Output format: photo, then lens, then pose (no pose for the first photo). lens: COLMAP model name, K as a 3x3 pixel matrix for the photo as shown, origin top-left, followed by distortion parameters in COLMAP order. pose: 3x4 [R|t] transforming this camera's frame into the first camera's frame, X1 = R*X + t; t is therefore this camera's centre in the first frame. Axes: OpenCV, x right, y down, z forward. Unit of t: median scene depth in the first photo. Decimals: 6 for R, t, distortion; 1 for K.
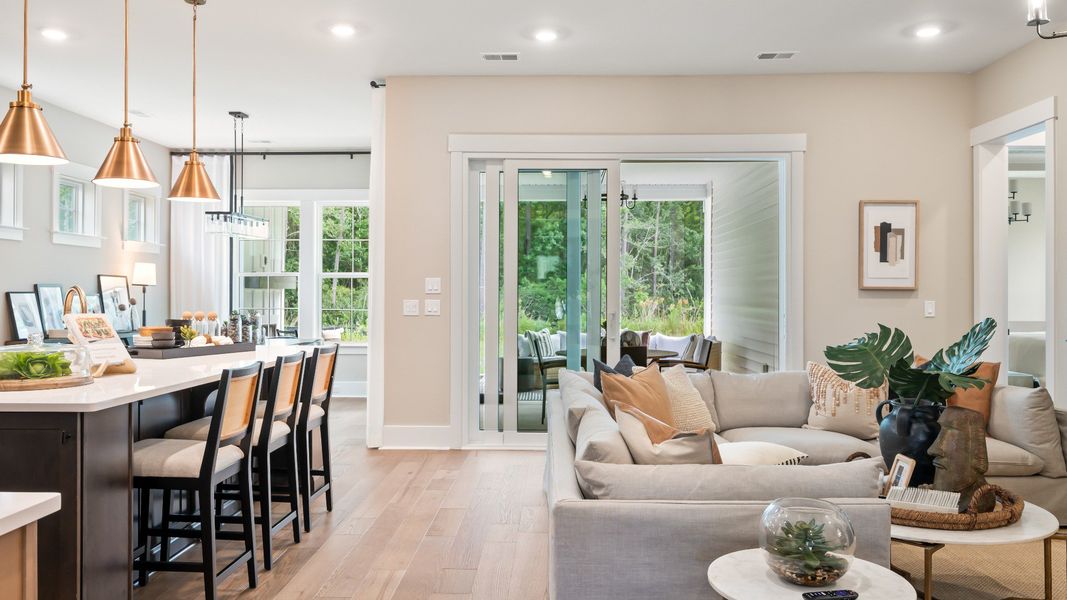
lens RADIAL K [[818.8, 0, 533.5], [0, 818.8, 300.0], [0, 0, 1]] dist [-0.000420, 0.002235]
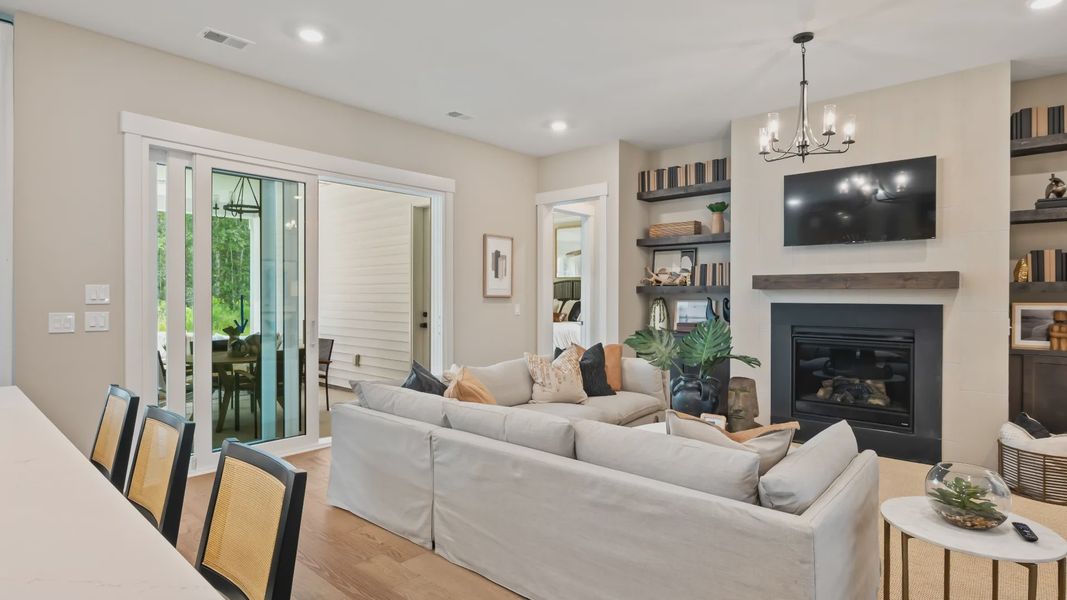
lens RADIAL K [[550.9, 0, 533.5], [0, 550.9, 300.0], [0, 0, 1]] dist [0.000034, 0.000161]
pose [[0.632488, -0.008574, 0.774522, -0.279953], [0.007301, 0.999960, 0.005108, -0.012081], [-0.774535, 0.002424, 0.632526, 0.338559]]
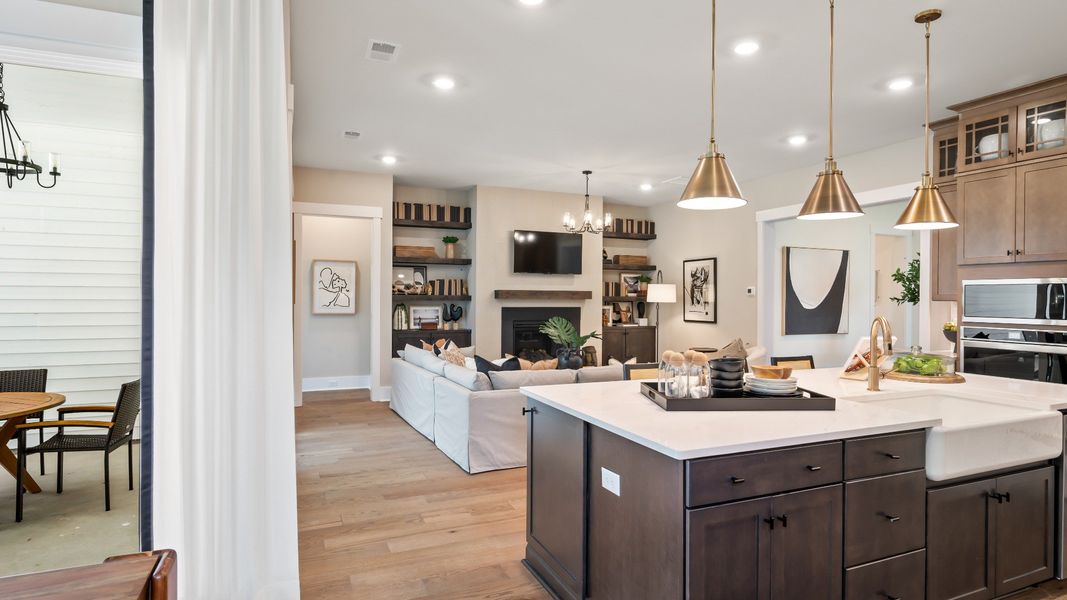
lens RADIAL K [[574.7, 0, 533.5], [0, 574.7, 300.0], [0, 0, 1]] dist [0.000611, 0.000125]
pose [[-0.416763, -0.008200, 0.908978, -0.673248], [0.001296, 0.999953, 0.009615, -0.030206], [-0.909014, 0.005185, -0.416733, 1.050598]]
